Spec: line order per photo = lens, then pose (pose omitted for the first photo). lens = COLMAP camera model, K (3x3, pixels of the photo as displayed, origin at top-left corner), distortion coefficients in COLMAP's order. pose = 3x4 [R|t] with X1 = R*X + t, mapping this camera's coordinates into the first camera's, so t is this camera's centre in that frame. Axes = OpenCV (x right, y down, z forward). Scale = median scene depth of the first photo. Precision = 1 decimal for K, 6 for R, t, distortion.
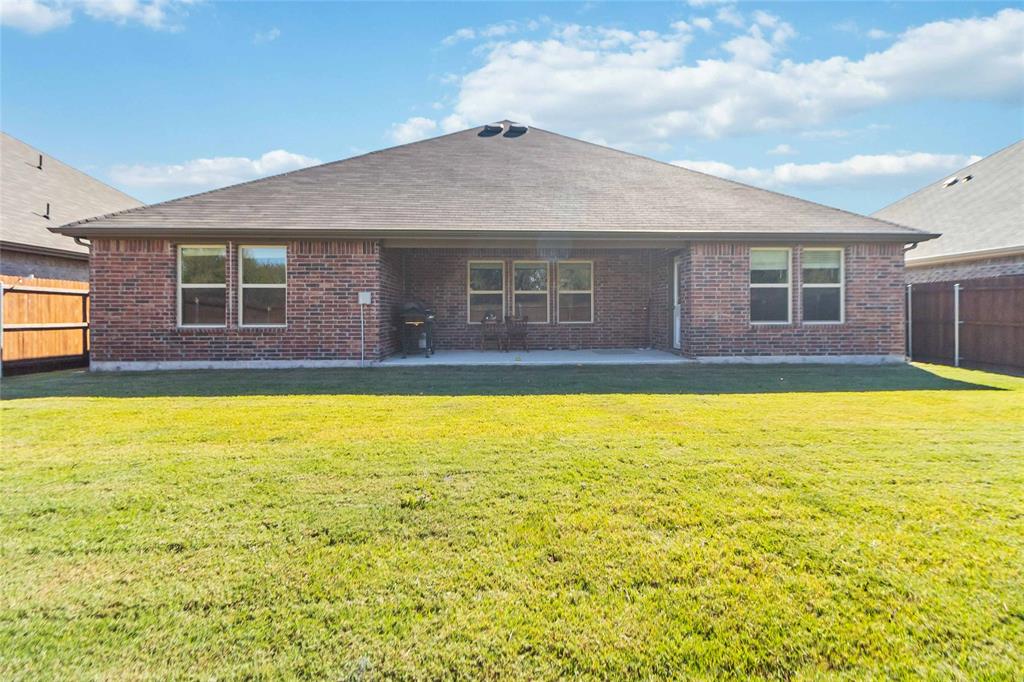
lens RADIAL K [[468.1, 0, 518.8], [0, 468.1, 312.6], [0, 0, 1]] dist [0.003323, 0.000162]
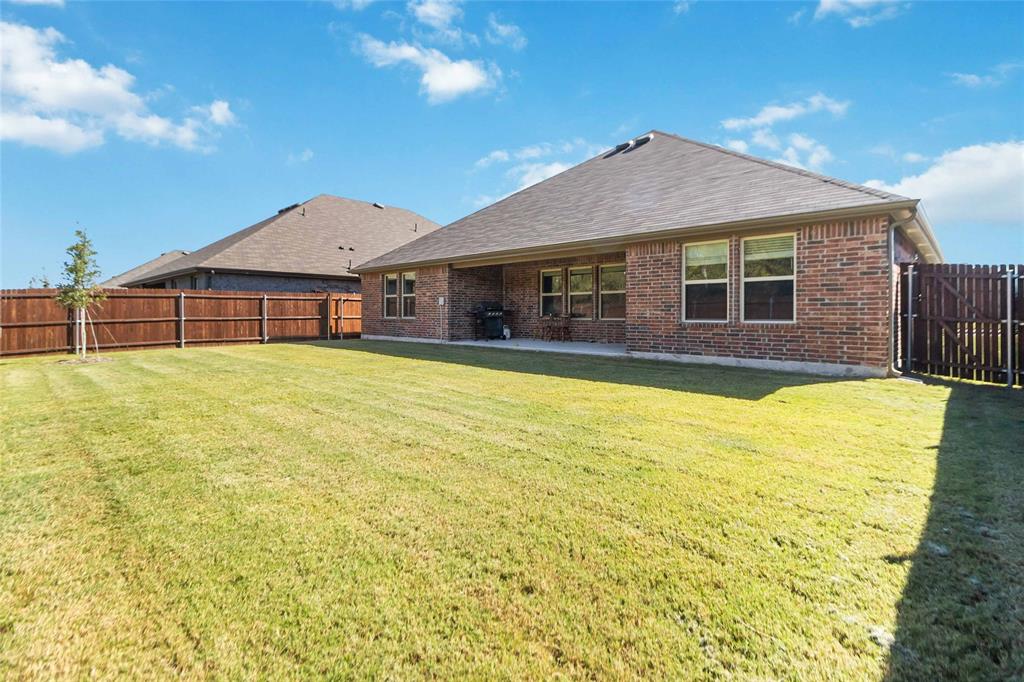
lens RADIAL K [[468.1, 0, 518.8], [0, 468.1, 312.6], [0, 0, 1]] dist [0.003323, 0.000162]
pose [[0.695655, 0.003019, -0.718370, 0.960670], [-0.002087, 0.999995, 0.002182, 0.003892], [0.718373, -0.000019, 0.695658, 0.071564]]
